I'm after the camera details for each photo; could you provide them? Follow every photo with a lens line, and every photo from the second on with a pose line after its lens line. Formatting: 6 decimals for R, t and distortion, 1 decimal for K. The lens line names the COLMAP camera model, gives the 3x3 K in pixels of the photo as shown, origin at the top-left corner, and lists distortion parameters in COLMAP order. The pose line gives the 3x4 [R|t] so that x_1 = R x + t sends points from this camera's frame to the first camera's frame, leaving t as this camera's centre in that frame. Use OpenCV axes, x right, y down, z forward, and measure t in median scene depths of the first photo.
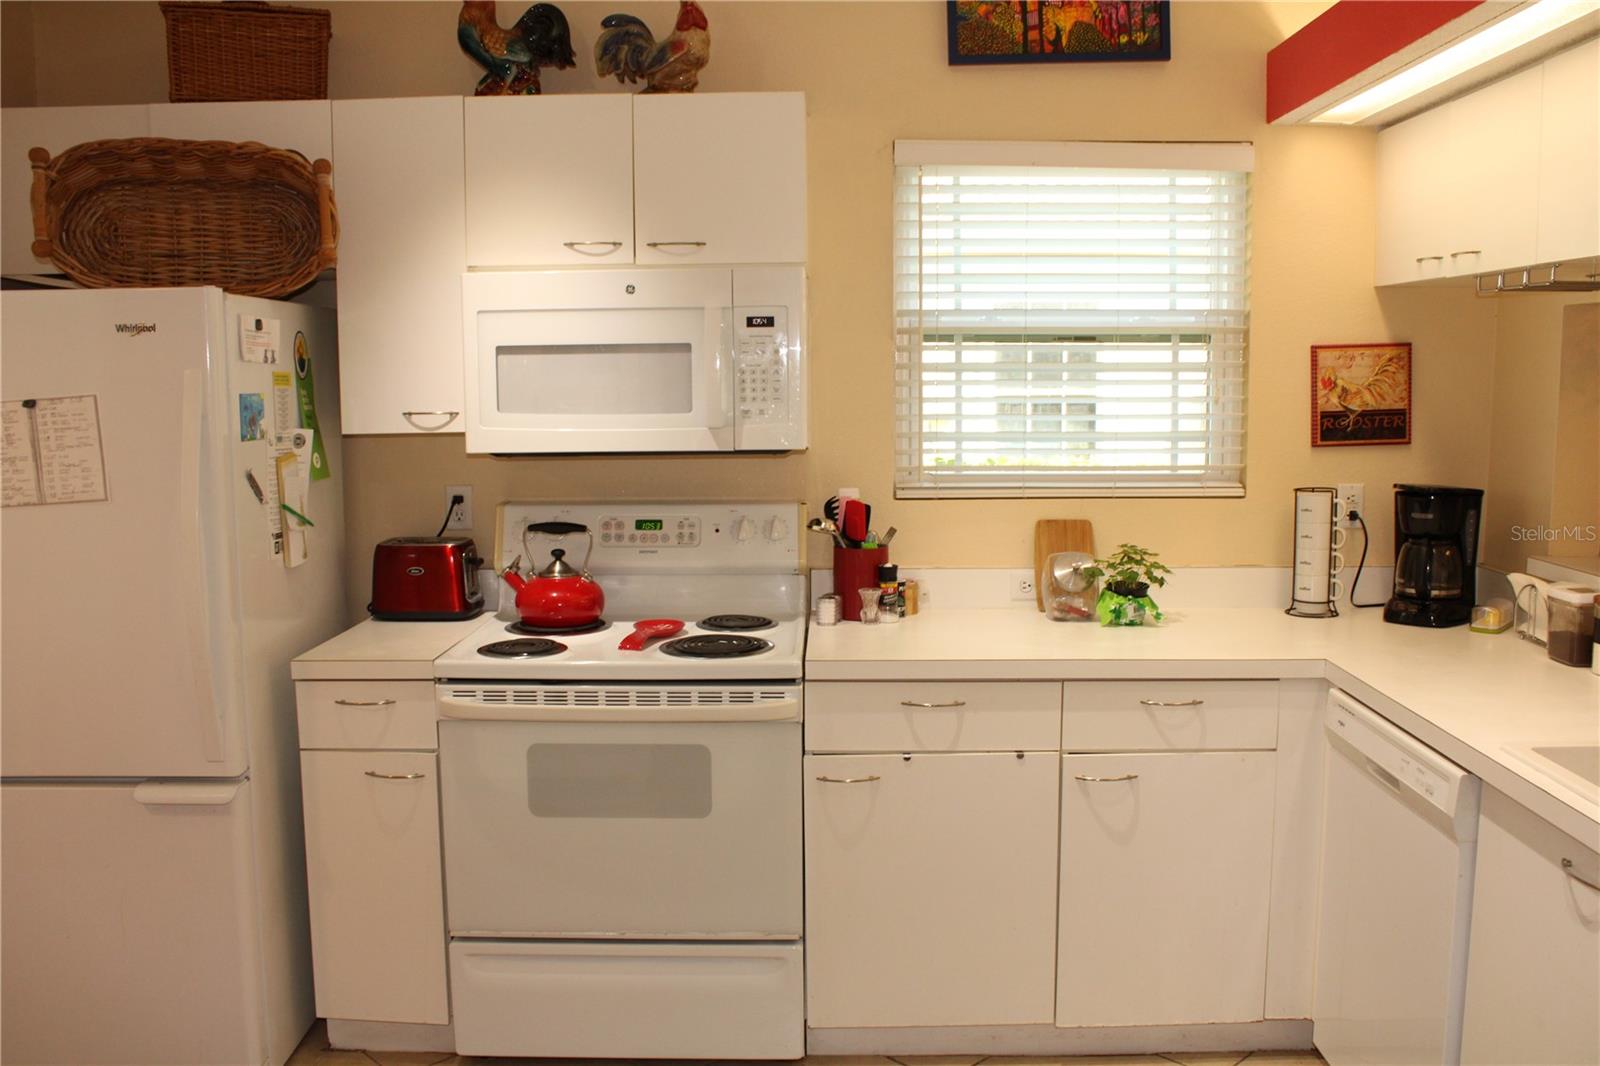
lens RADIAL K [[1383.6, 0, 815.0], [0, 1383.6, 533.5], [0, 0, 1]] dist [-0.163254, 0.156048]
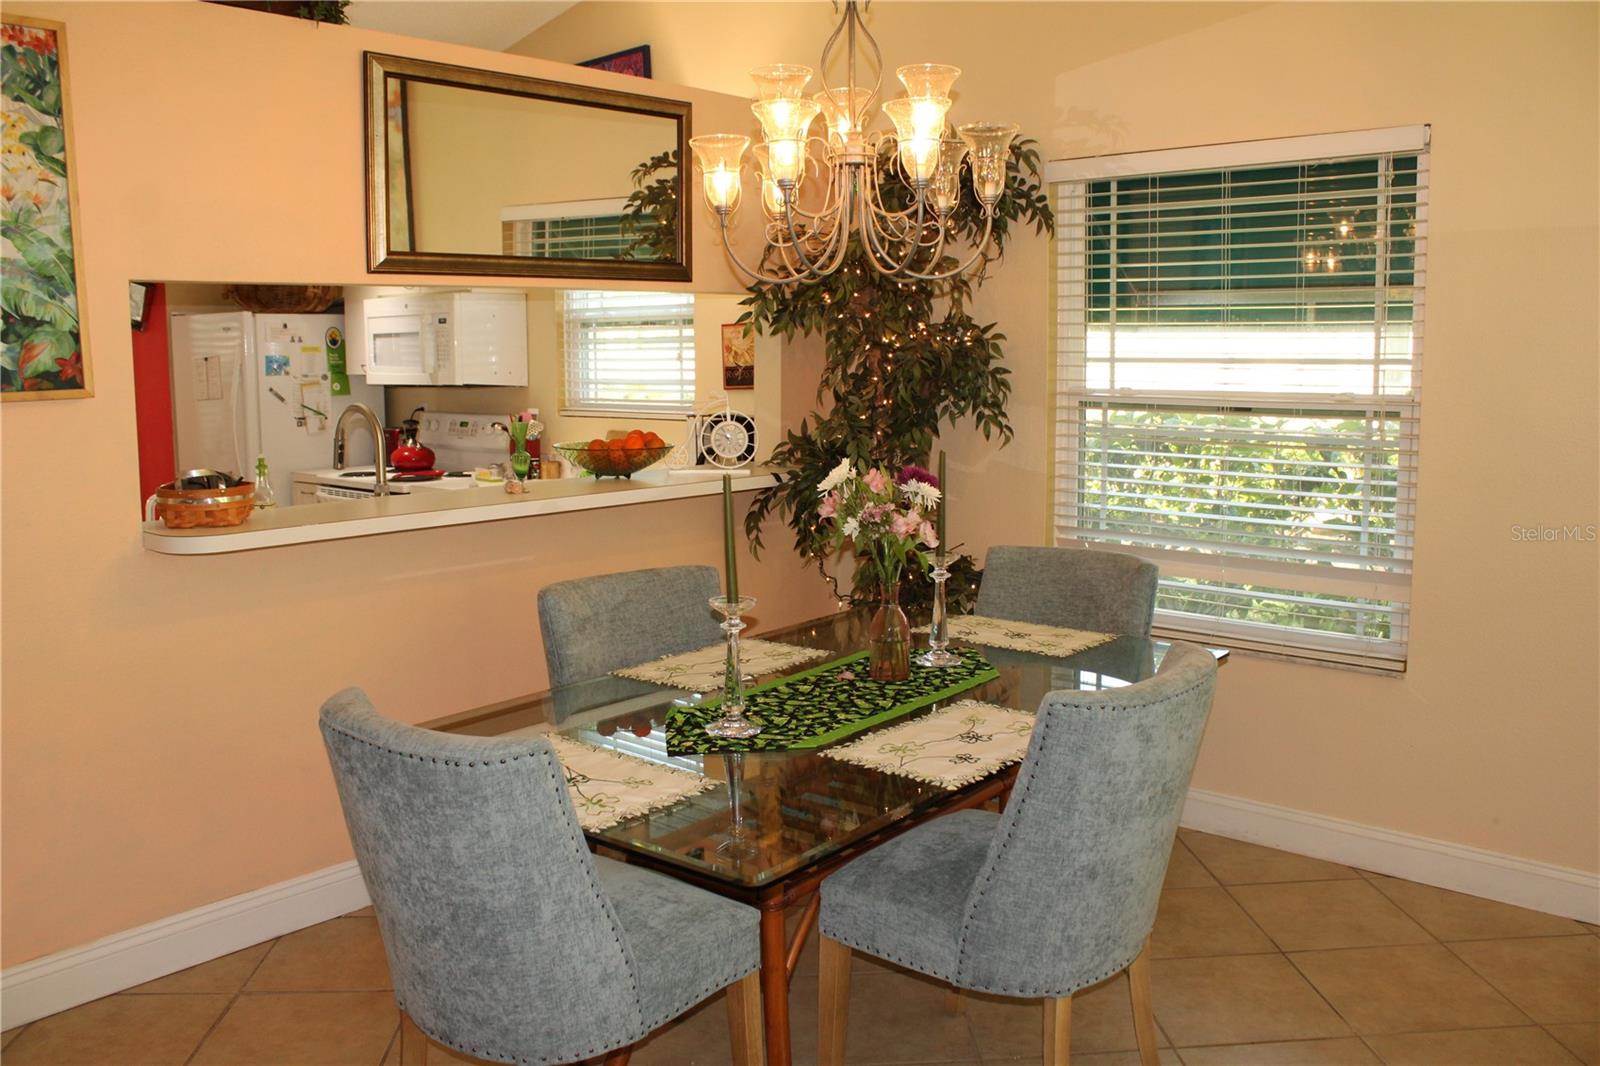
lens RADIAL K [[1350.3, 0, 815.9], [0, 1350.3, 531.1], [0, 0, 1]] dist [-0.181247, 0.185078]
pose [[0.763003, 0.089115, -0.640223, 1.600936], [-0.074814, 0.995970, 0.049472, 0.014717], [0.642051, 0.010150, 0.766595, -0.125476]]
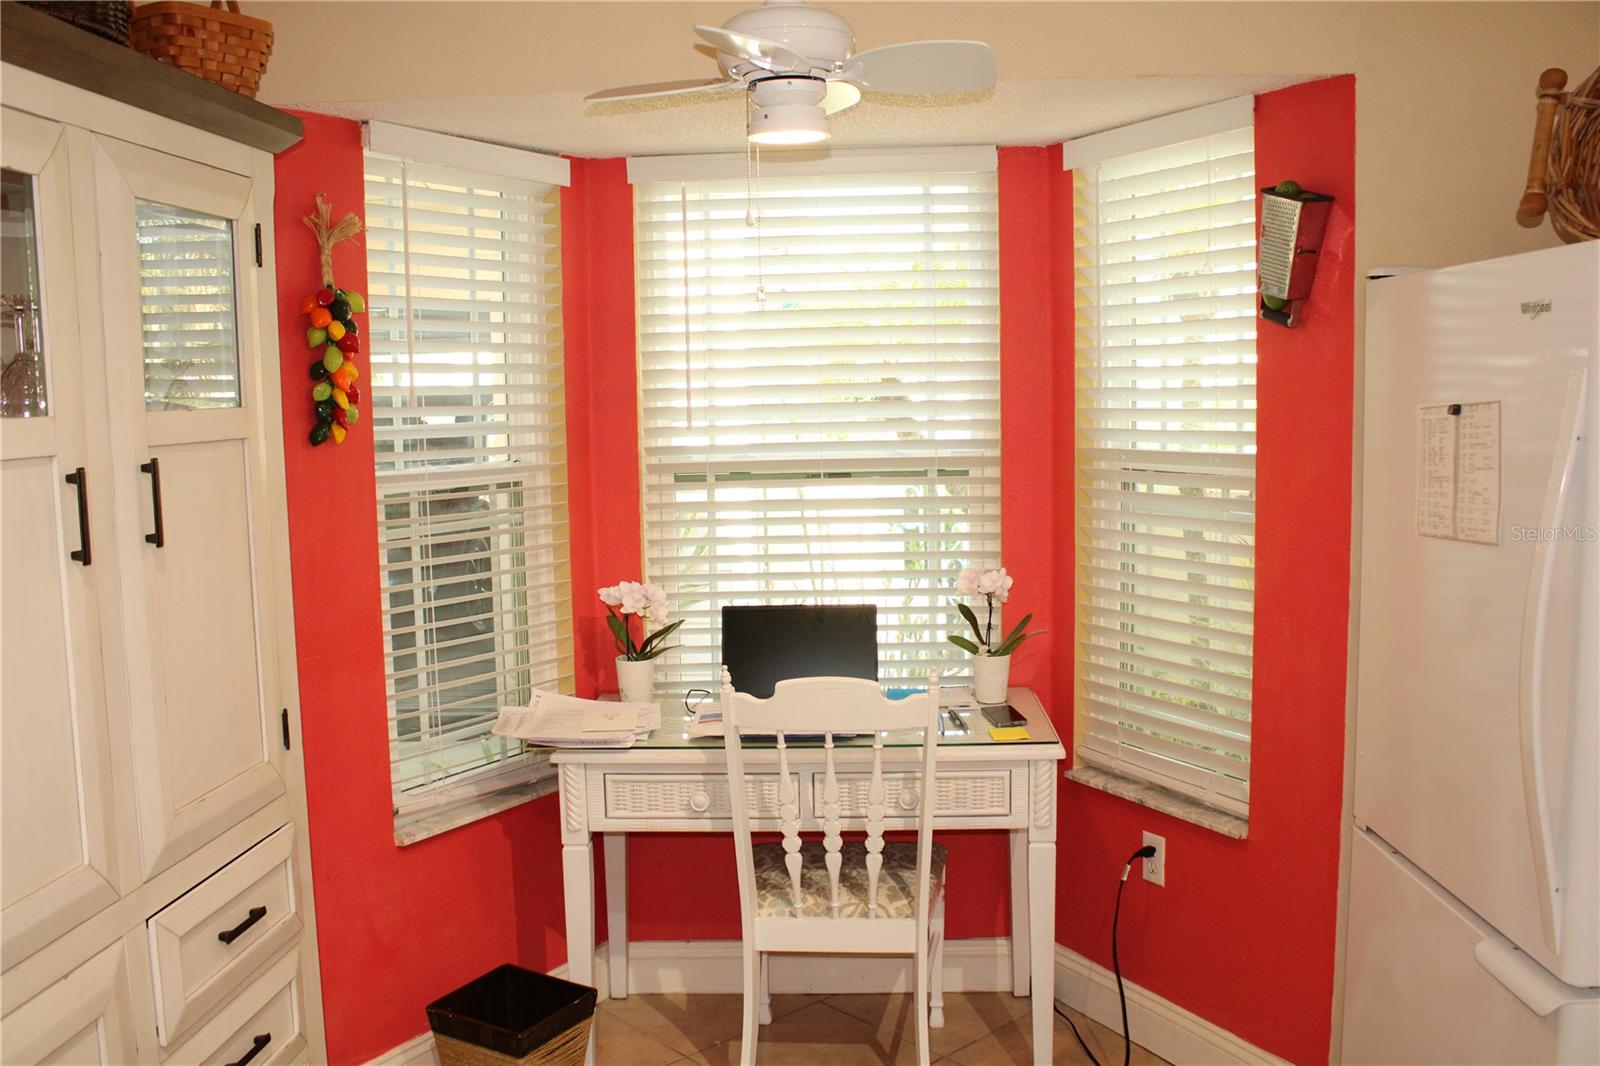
lens RADIAL K [[1383.6, 0, 815.0], [0, 1383.6, 533.5], [0, 0, 1]] dist [-0.163254, 0.156048]
pose [[-0.020275, 0.115129, -0.993144, 0.172654], [-0.098037, 0.988332, 0.116572, -0.068152], [0.994976, 0.099728, -0.008751, 0.541003]]
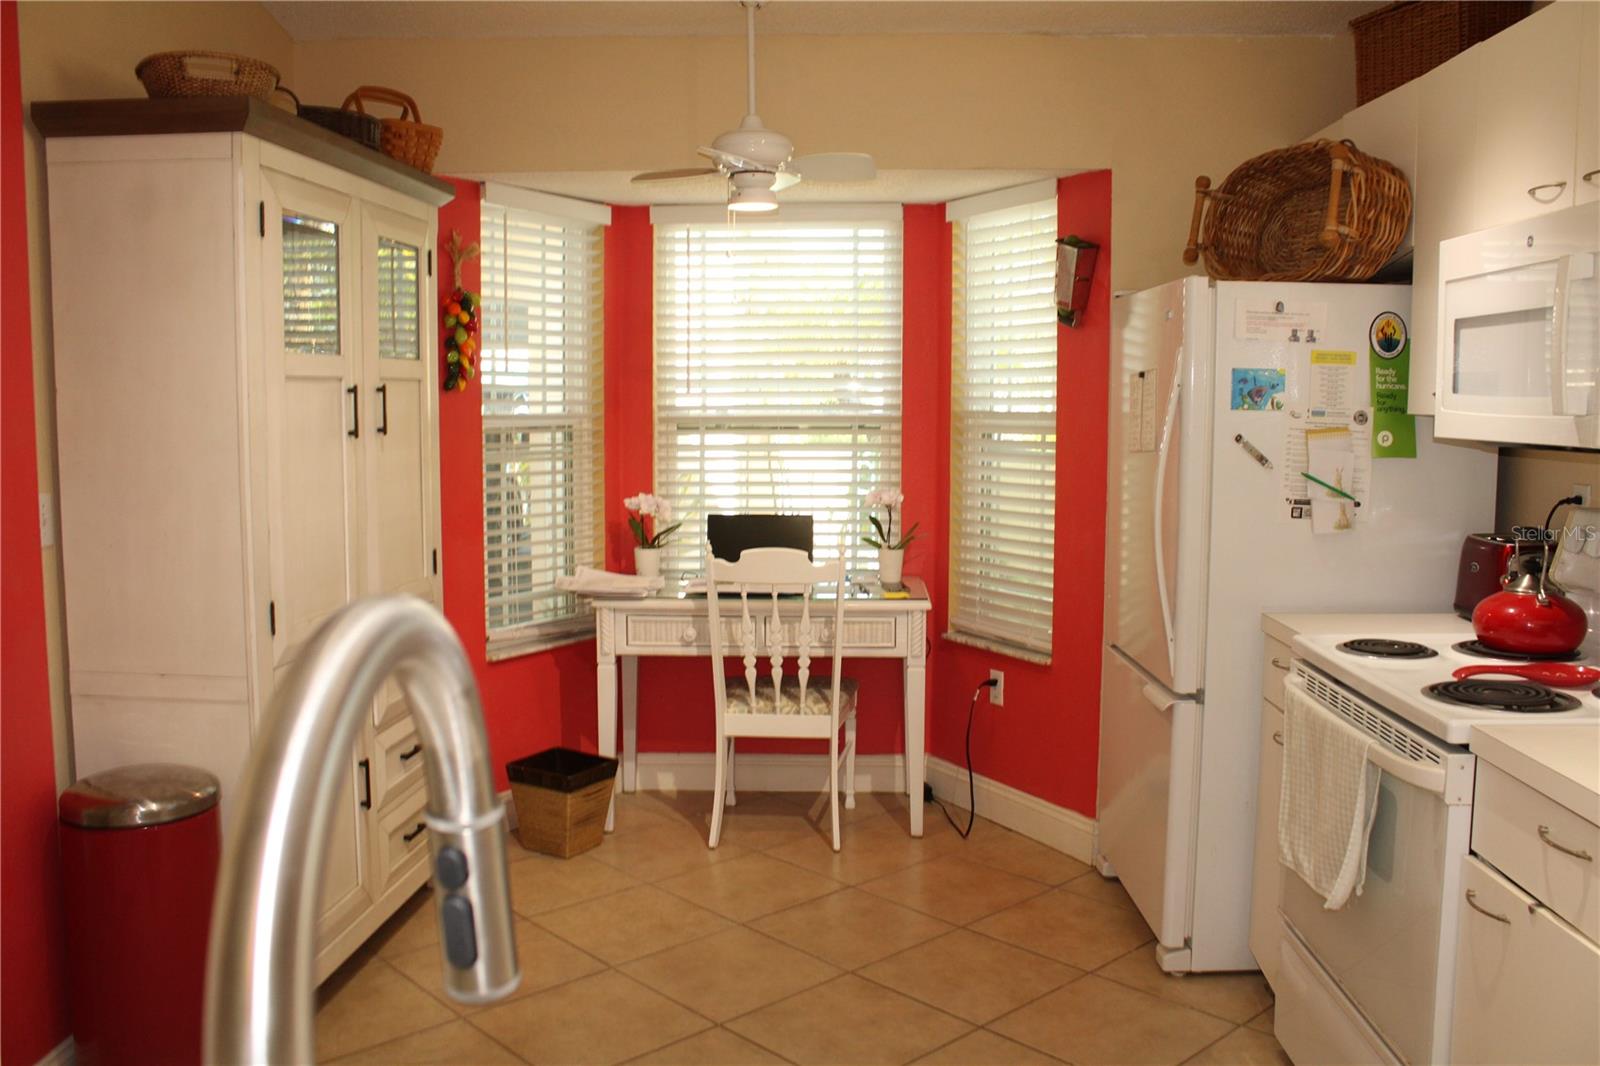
lens RADIAL K [[1350.3, 0, 815.9], [0, 1350.3, 531.1], [0, 0, 1]] dist [-0.181247, 0.185078]
pose [[-0.013987, 0.106506, -0.994214, 0.626329], [-0.119794, 0.986971, 0.107415, -0.040324], [0.992700, 0.120603, -0.001046, 0.590086]]
